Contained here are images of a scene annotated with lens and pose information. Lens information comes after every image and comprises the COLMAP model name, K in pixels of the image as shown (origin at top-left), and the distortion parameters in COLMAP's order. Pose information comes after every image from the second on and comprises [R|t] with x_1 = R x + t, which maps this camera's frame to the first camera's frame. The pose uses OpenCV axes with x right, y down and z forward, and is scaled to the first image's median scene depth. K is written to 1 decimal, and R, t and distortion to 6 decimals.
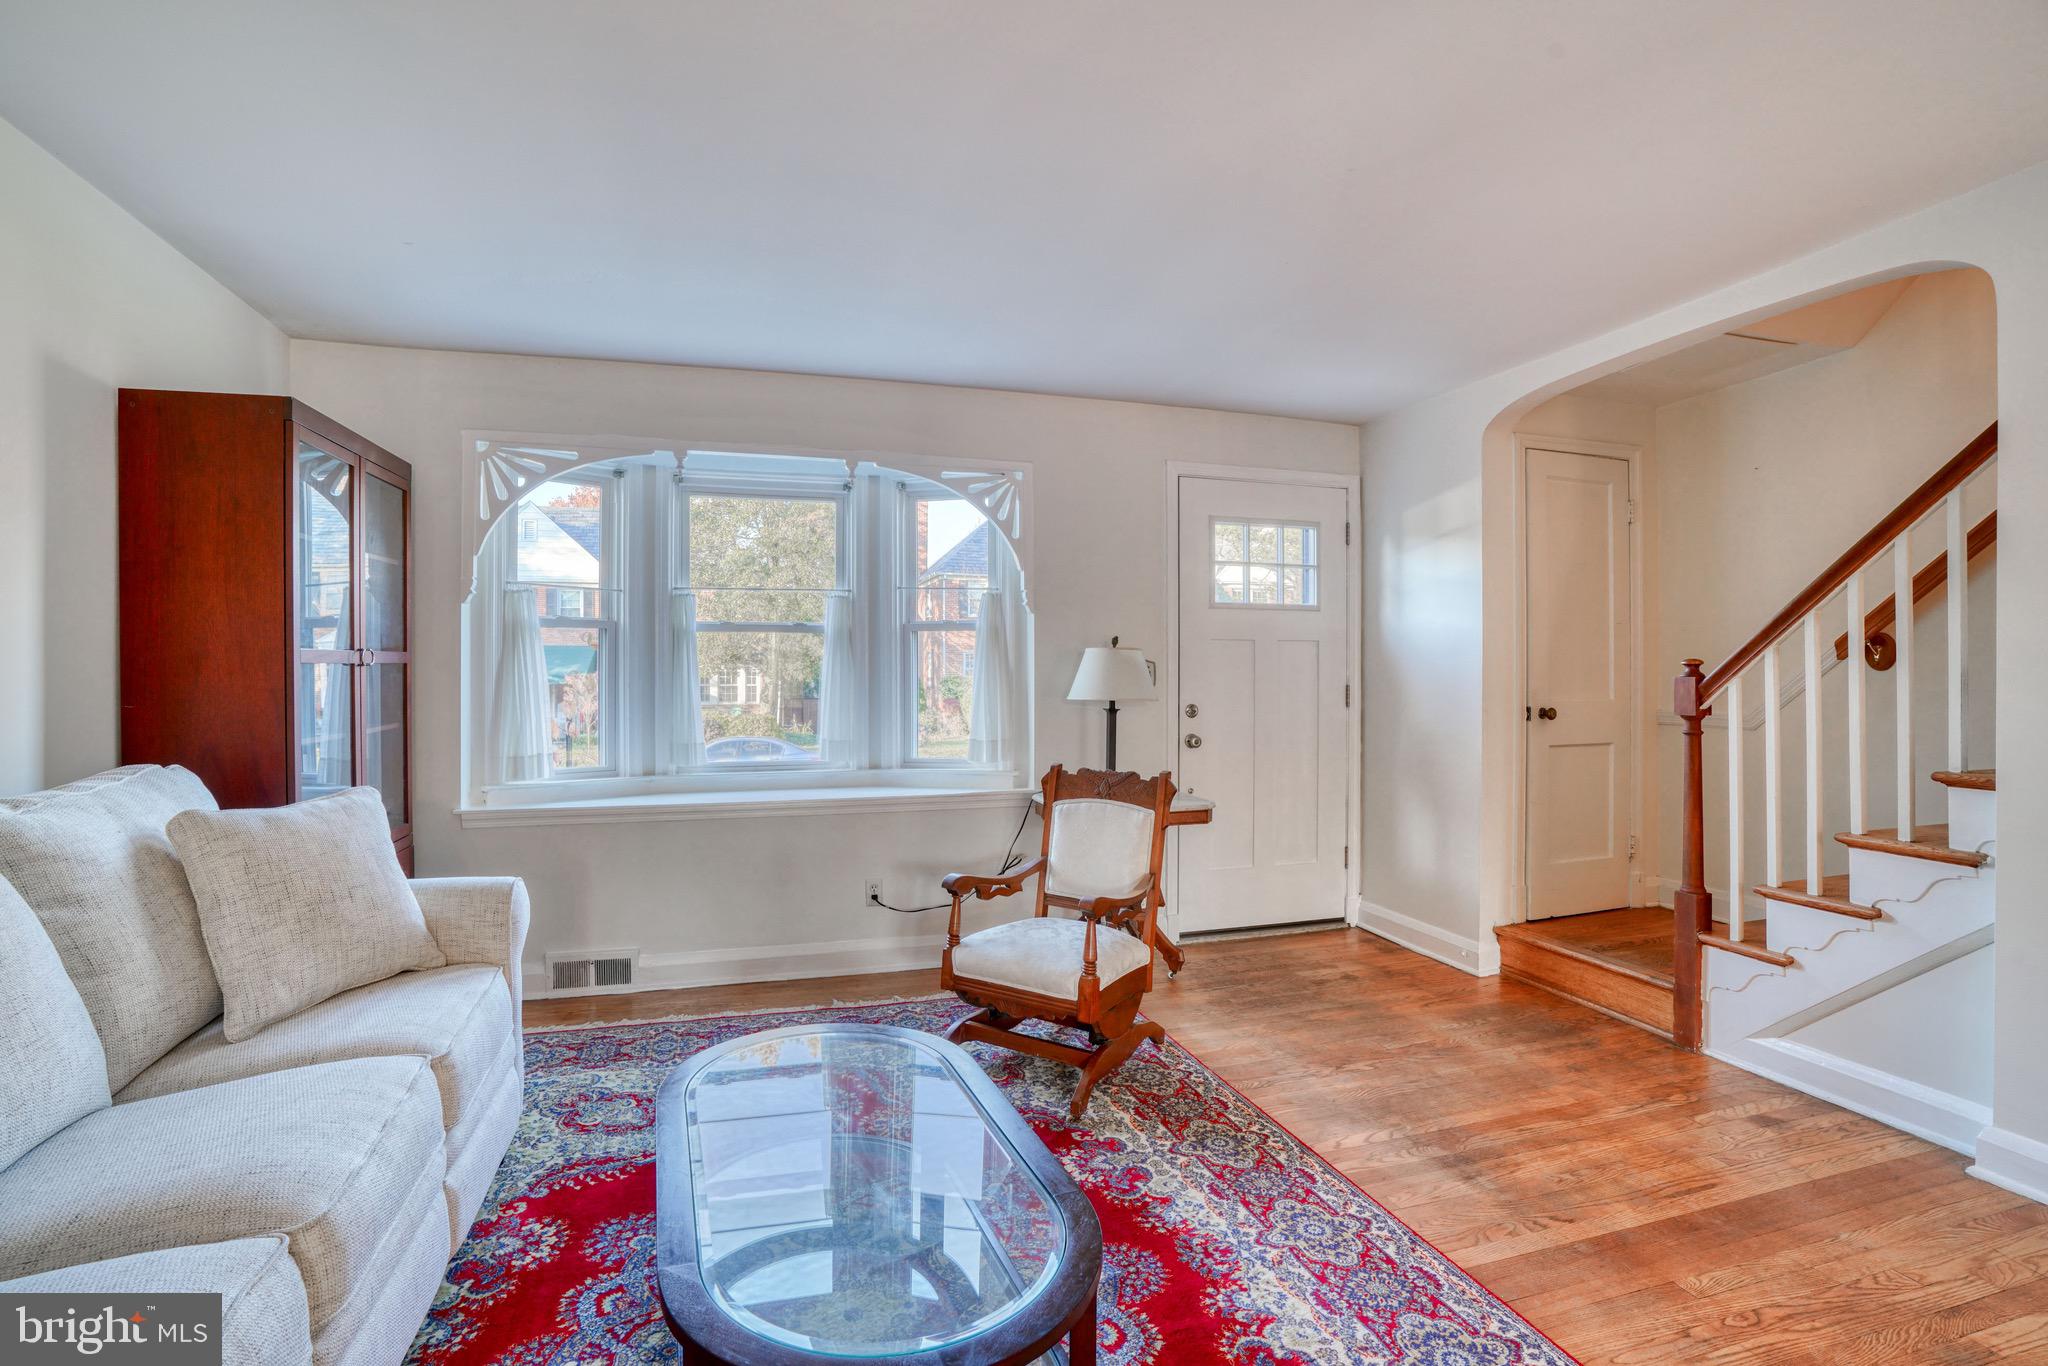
lens RADIAL K [[955.8, 0, 993.9], [0, 955.8, 667.2], [0, 0, 1]] dist [-0.066766, 0.026192]
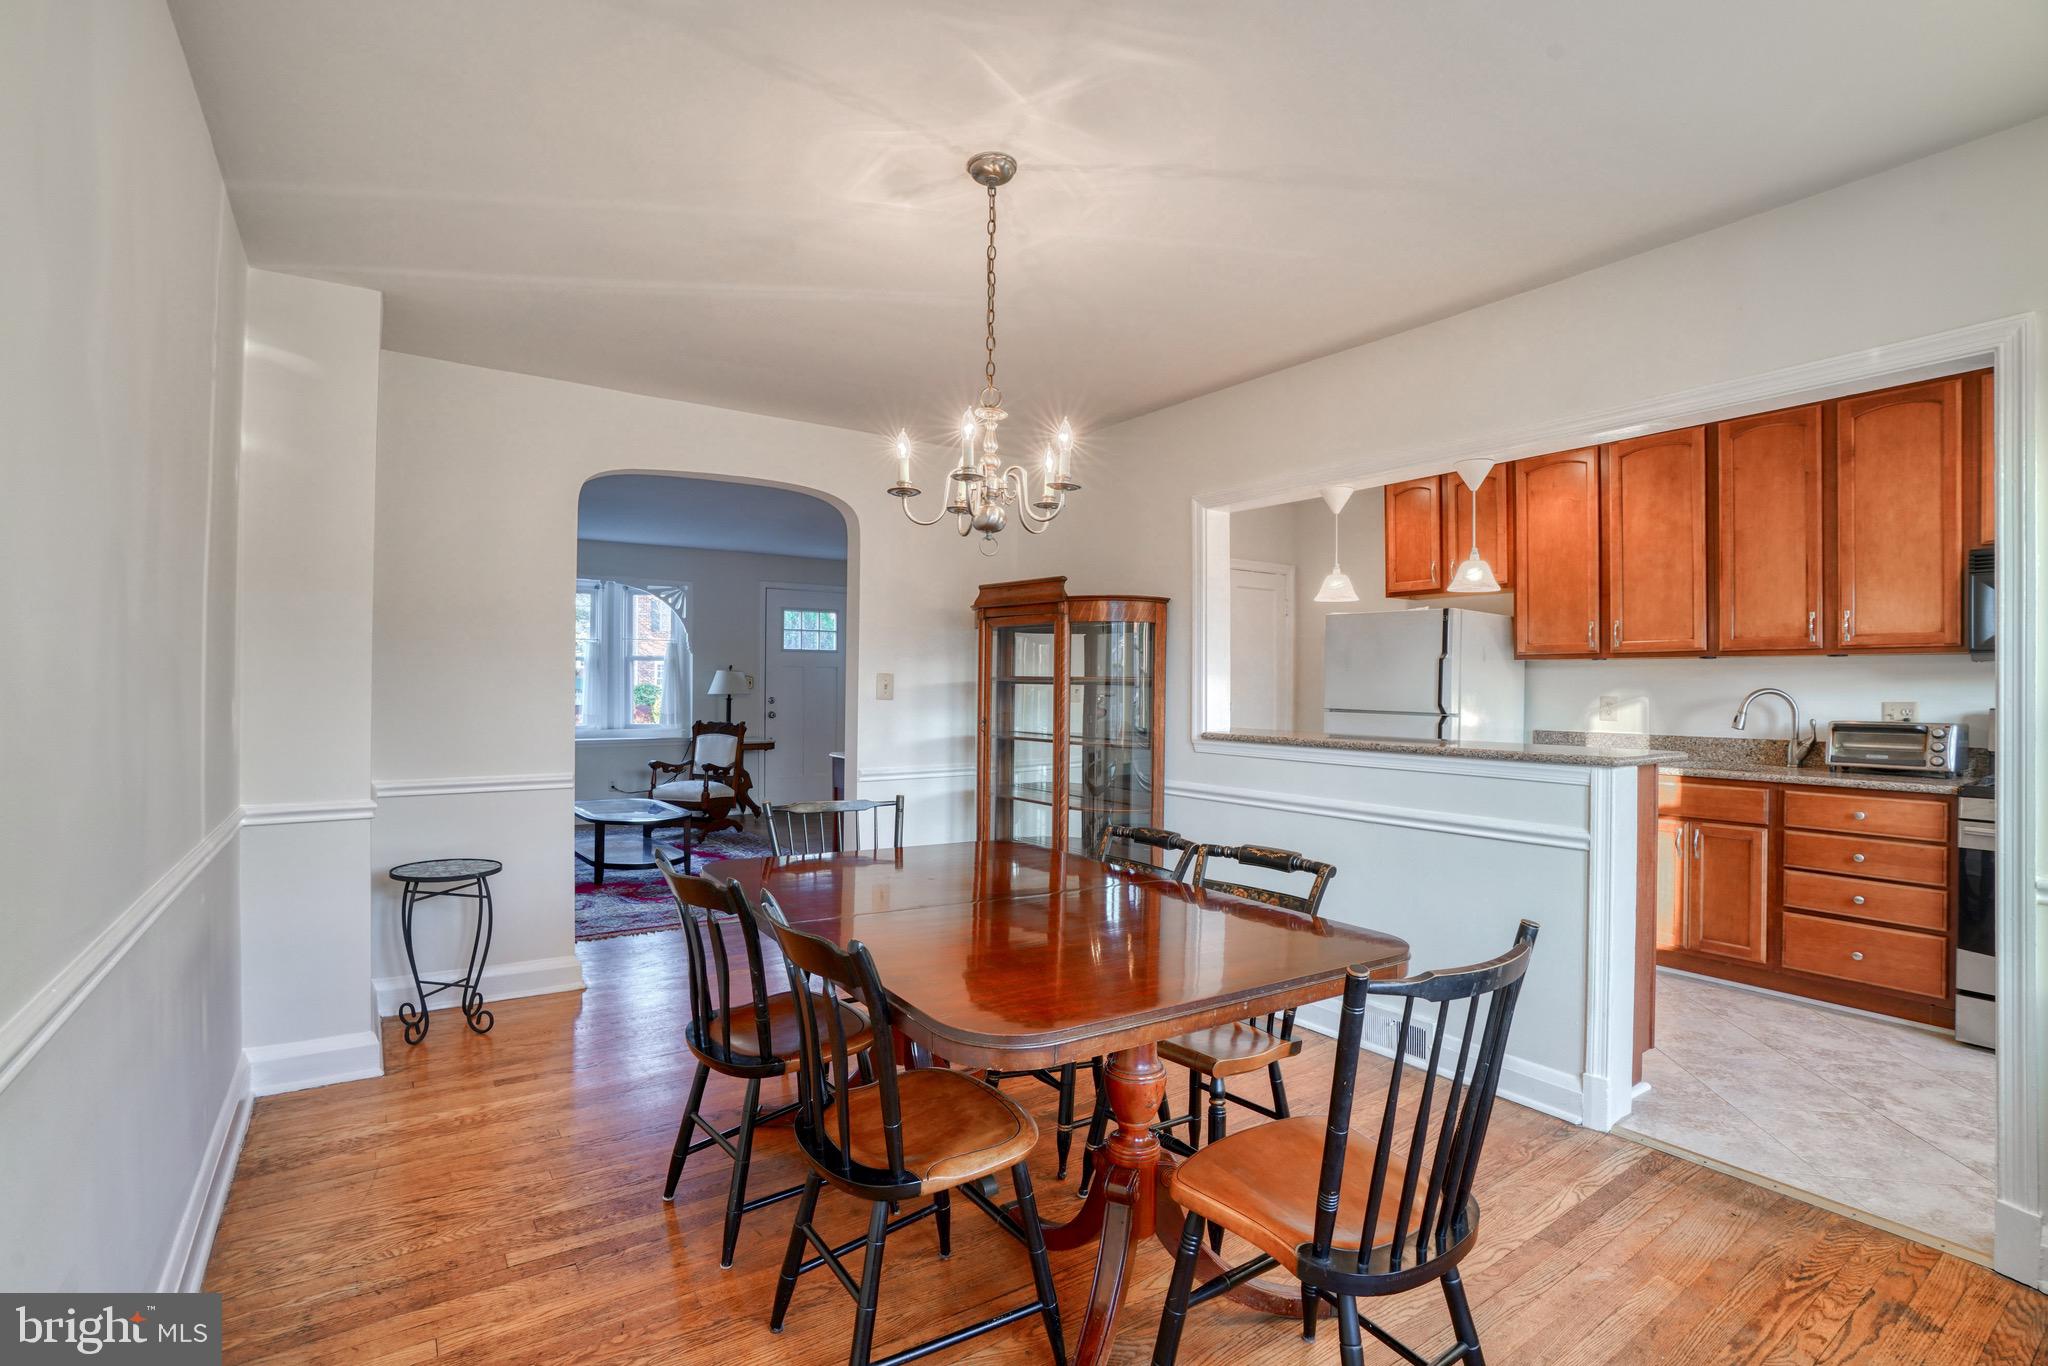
lens RADIAL K [[955.8, 0, 1010.2], [0, 955.8, 684.6], [0, 0, 1]] dist [-0.066766, 0.026192]
pose [[0.946257, 0.010732, 0.323237, 0.038258], [-0.011973, 0.999927, 0.001850, 0.001152], [-0.323193, -0.005621, 0.946316, -1.645631]]
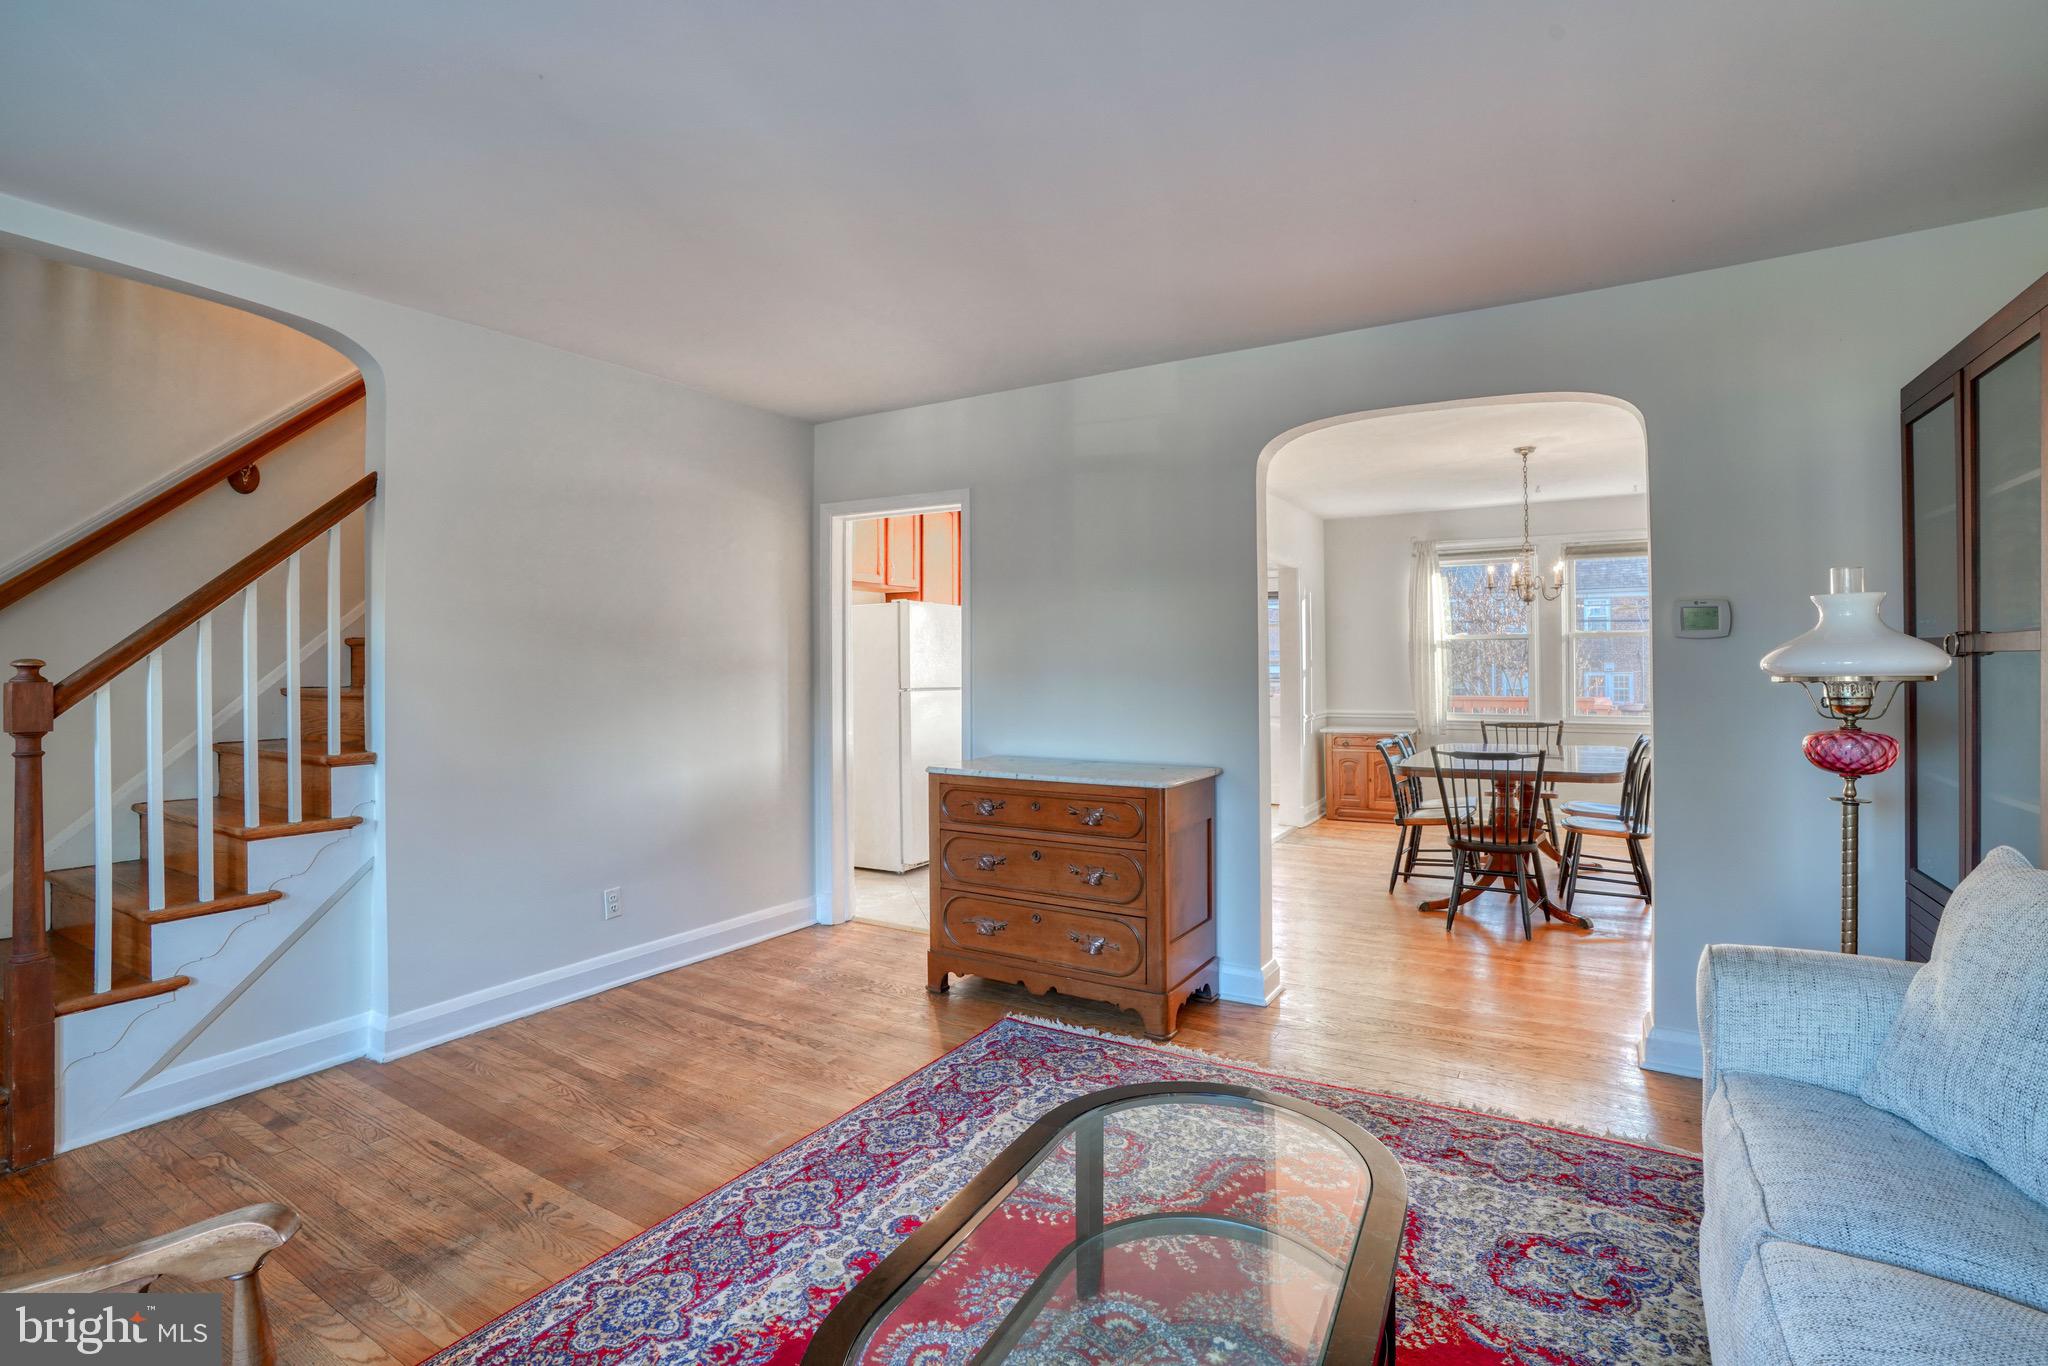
lens RADIAL K [[955.8, 0, 1041.0], [0, 955.8, 654.8], [0, 0, 1]] dist [-0.066766, 0.026192]
pose [[-0.689876, 0.014164, 0.723789, -0.377901], [0.004996, 0.999878, -0.014804, 0.004402], [-0.723910, -0.006597, -0.689862, 0.906153]]
